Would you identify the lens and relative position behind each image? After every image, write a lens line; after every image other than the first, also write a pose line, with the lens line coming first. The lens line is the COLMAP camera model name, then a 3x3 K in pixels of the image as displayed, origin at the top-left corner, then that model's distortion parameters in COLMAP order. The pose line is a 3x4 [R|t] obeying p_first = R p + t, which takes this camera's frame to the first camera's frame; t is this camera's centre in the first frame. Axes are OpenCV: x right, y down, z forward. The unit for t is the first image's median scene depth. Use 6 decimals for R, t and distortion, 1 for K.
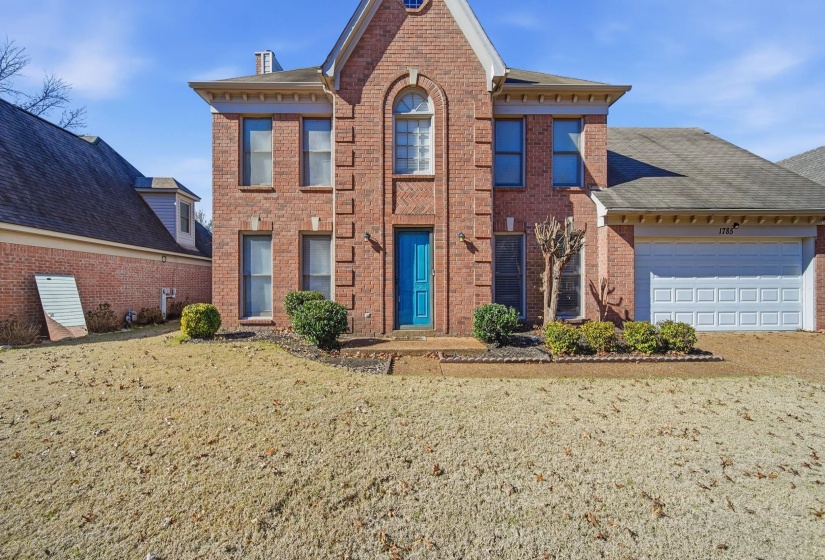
lens RADIAL K [[295.7, 0, 404.8], [0, 295.7, 285.3], [0, 0, 1]] dist [-0.000350, -0.001030]
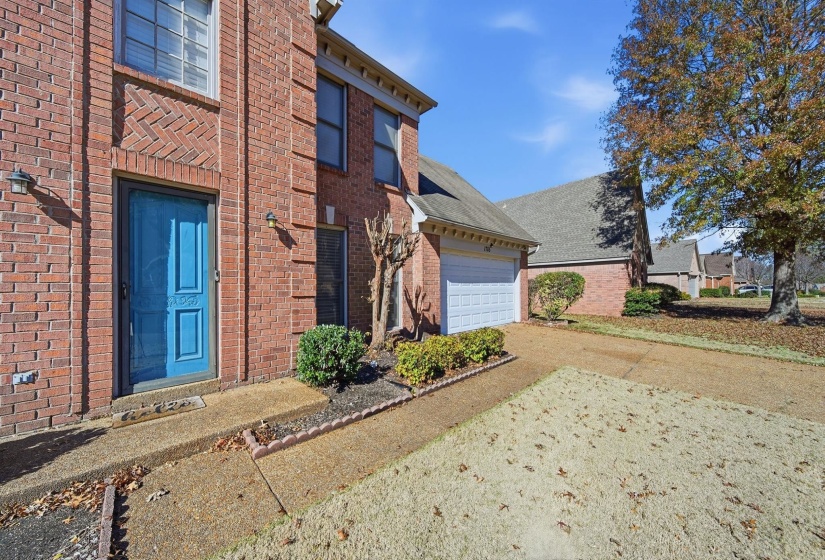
lens RADIAL K [[295.7, 0, 414.2], [0, 295.7, 285.4], [0, 0, 1]] dist [-0.000350, -0.001030]
pose [[0.710453, 0.003260, 0.703737, -0.030773], [0.003887, 0.999956, -0.008556, -0.018786], [-0.703734, 0.008814, 0.710409, 0.342615]]
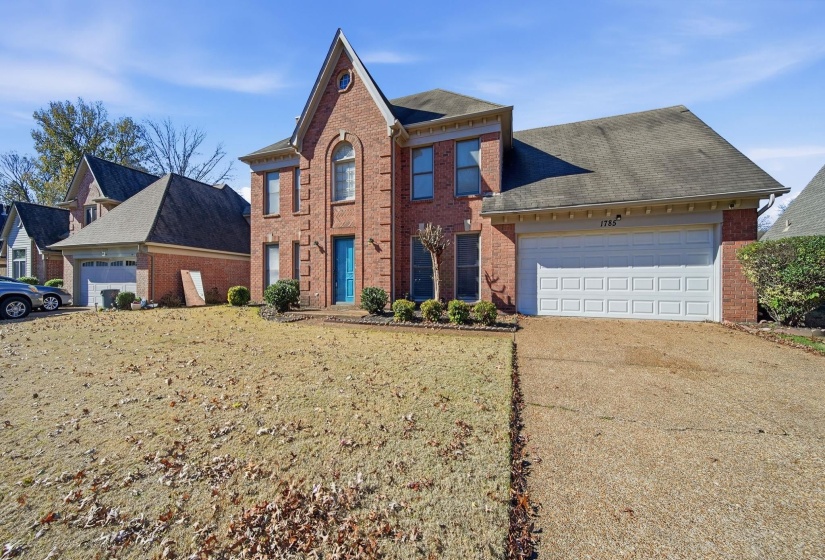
lens RADIAL K [[295.7, 0, 398.5], [0, 295.7, 282.8], [0, 0, 1]] dist [-0.000350, -0.001030]
pose [[0.931449, 0.006479, -0.363814, 0.832221], [-0.005676, 0.999979, 0.003274, 0.032130], [0.363828, -0.000984, 0.931466, -0.284895]]
